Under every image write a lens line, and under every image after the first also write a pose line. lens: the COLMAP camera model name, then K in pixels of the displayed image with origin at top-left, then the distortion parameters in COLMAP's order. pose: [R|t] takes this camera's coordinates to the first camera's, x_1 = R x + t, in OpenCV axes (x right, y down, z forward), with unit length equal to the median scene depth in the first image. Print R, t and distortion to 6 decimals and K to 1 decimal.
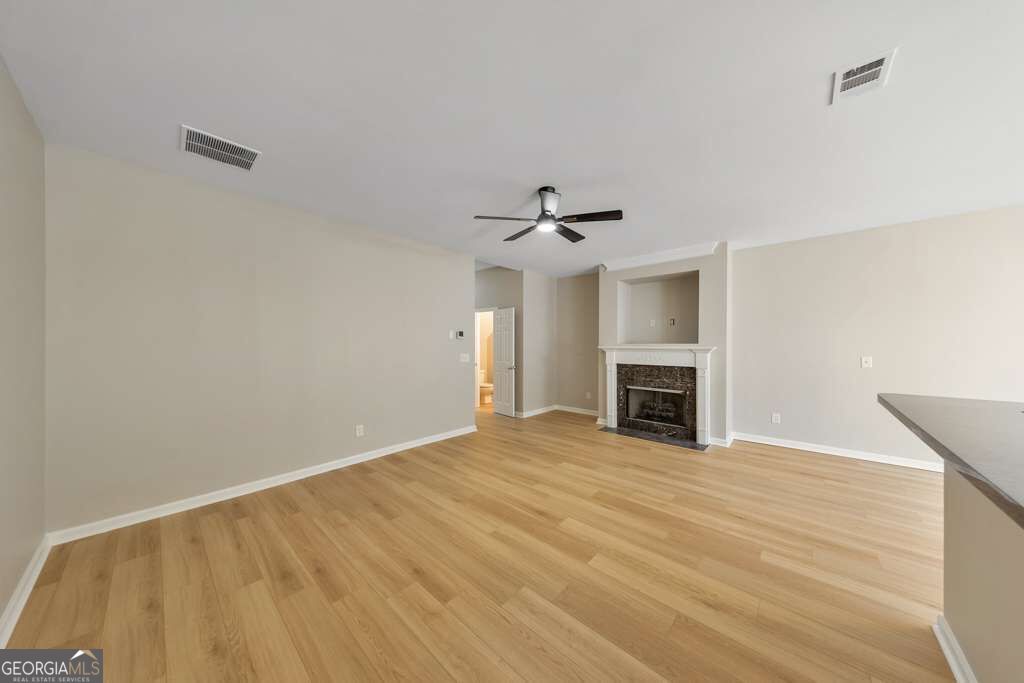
lens RADIAL K [[322.2, 0, 516.4], [0, 322.2, 343.9], [0, 0, 1]] dist [0.004942, -0.000051]
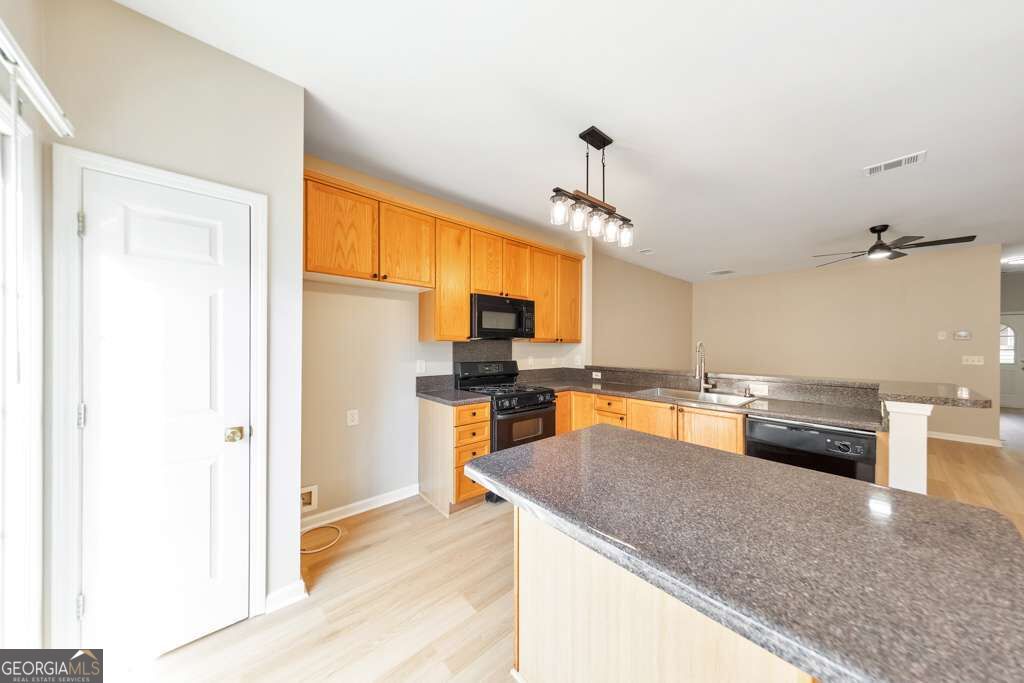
lens RADIAL K [[324.0, 0, 514.8], [0, 324.0, 346.5], [0, 0, 1]] dist [0.005820, -0.000055]
pose [[-0.118378, 0.005491, -0.992953, 1.028325], [-0.003451, 0.999976, 0.005942, 0.003788], [0.992963, 0.004130, -0.118356, -0.197006]]
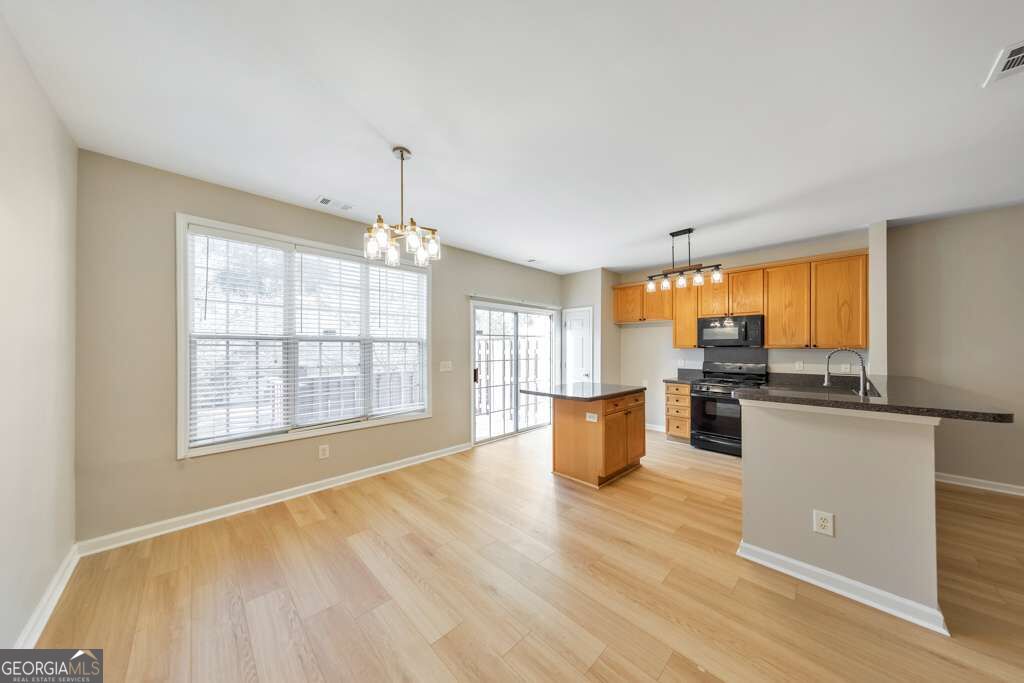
lens RADIAL K [[324.0, 0, 514.8], [0, 324.0, 346.5], [0, 0, 1]] dist [0.005820, -0.000055]
pose [[-0.997853, 0.000576, 0.065490, 0.908501], [0.000132, 0.999977, -0.006777, -0.001259], [-0.065493, -0.006754, -0.997830, 0.749766]]
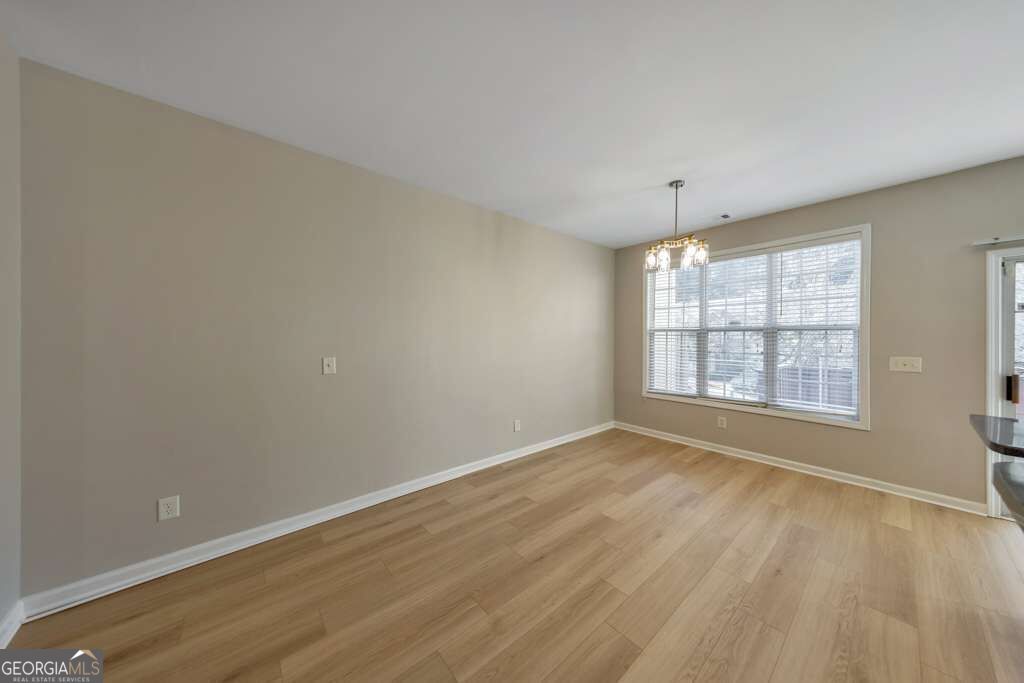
lens RADIAL K [[323.8, 0, 514.9], [0, 323.8, 338.5], [0, 0, 1]] dist [0.004061, -0.000104]
pose [[0.140221, -0.004488, 0.990110, 0.429180], [-0.002209, 0.999986, 0.004846, -0.001294], [-0.990118, -0.002867, 0.140209, 0.481453]]
